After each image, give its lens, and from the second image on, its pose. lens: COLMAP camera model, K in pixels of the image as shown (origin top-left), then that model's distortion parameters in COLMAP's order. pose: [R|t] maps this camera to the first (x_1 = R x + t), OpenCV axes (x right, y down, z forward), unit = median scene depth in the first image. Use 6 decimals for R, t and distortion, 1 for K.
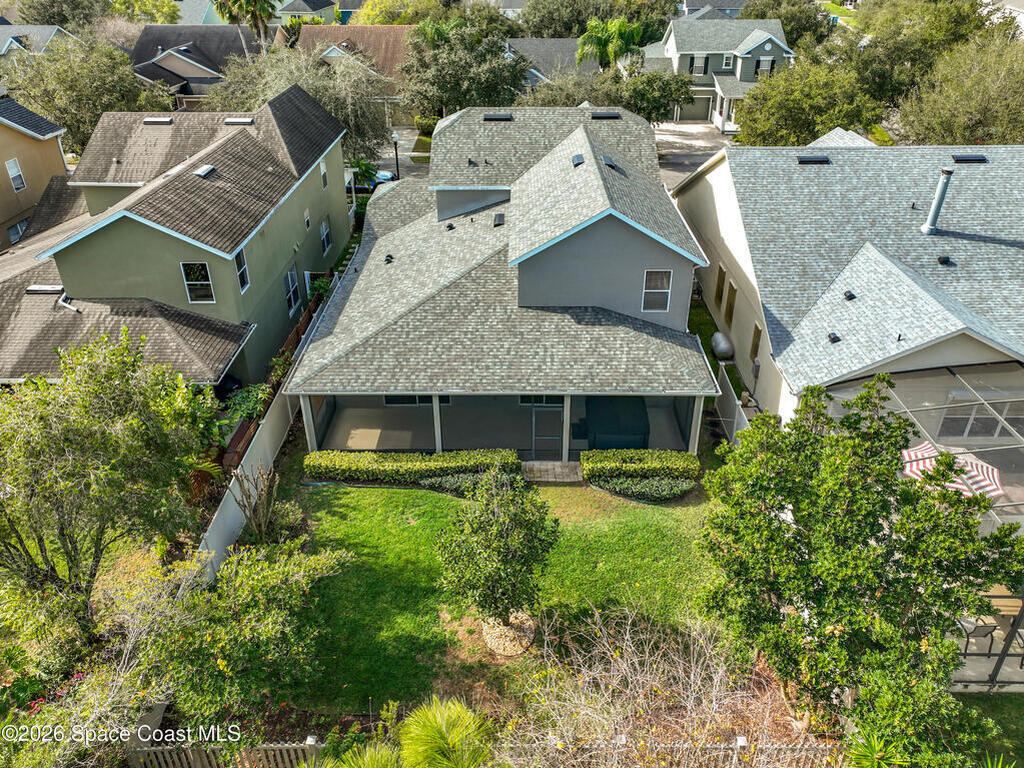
lens RADIAL K [[732.1, 0, 513.2], [0, 732.1, 360.2], [0, 0, 1]] dist [0.001542, 0.021687]
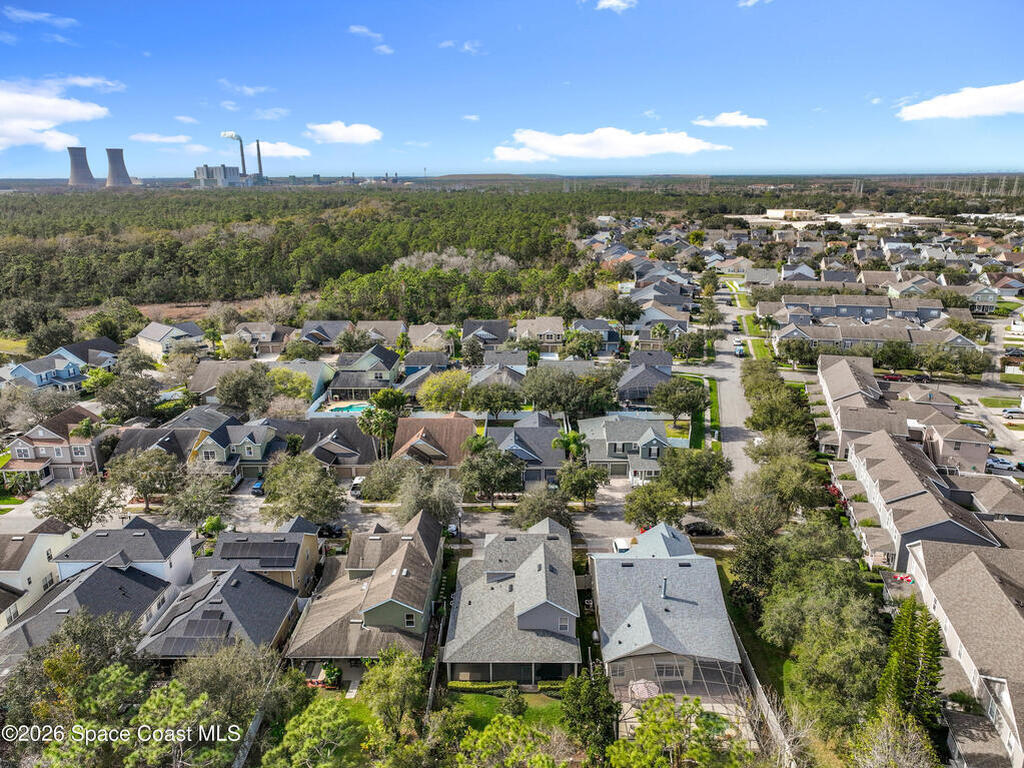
lens RADIAL K [[732.1, 0, 511.8], [0, 732.1, 389.8], [0, 0, 1]] dist [0.001542, 0.021687]
pose [[0.999940, -0.002924, -0.010533, 0.017376], [0.000436, 0.973463, -0.228844, -0.341845], [0.010923, 0.228825, 0.973406, -2.139882]]
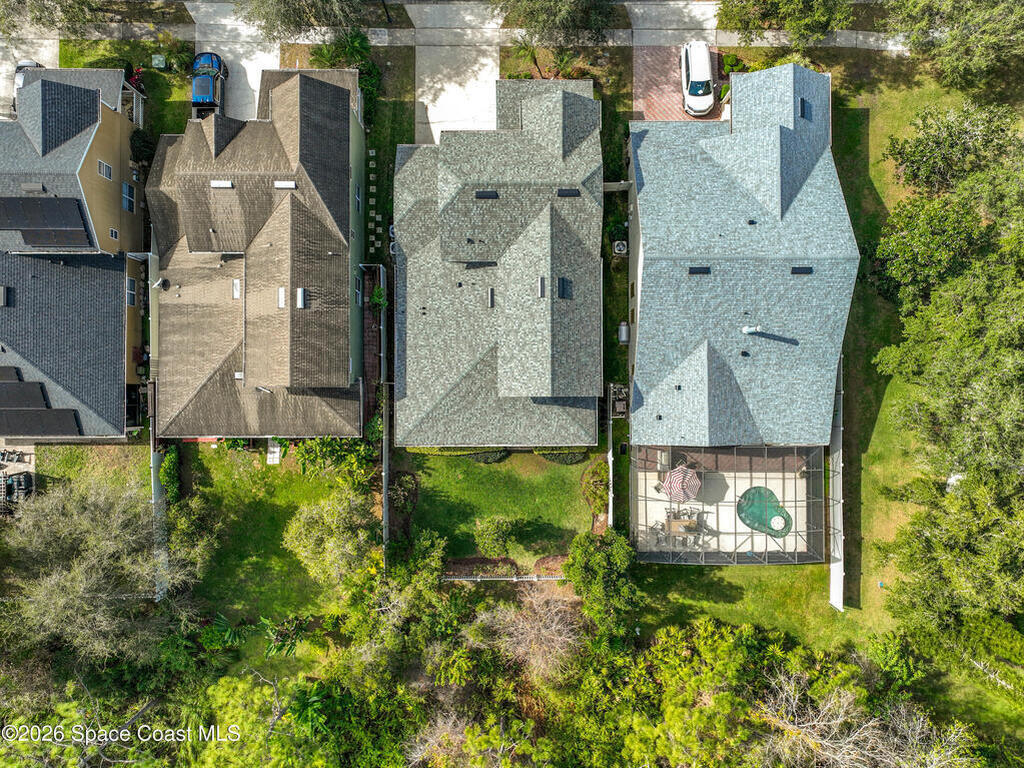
lens RADIAL K [[732.1, 0, 520.7], [0, 732.1, 384.2], [0, 0, 1]] dist [0.001542, 0.021687]
pose [[0.999895, -0.008914, 0.011453, 0.030256], [-0.005434, 0.501808, 0.864962, -1.743874], [-0.013457, -0.864933, 0.501707, 0.063341]]
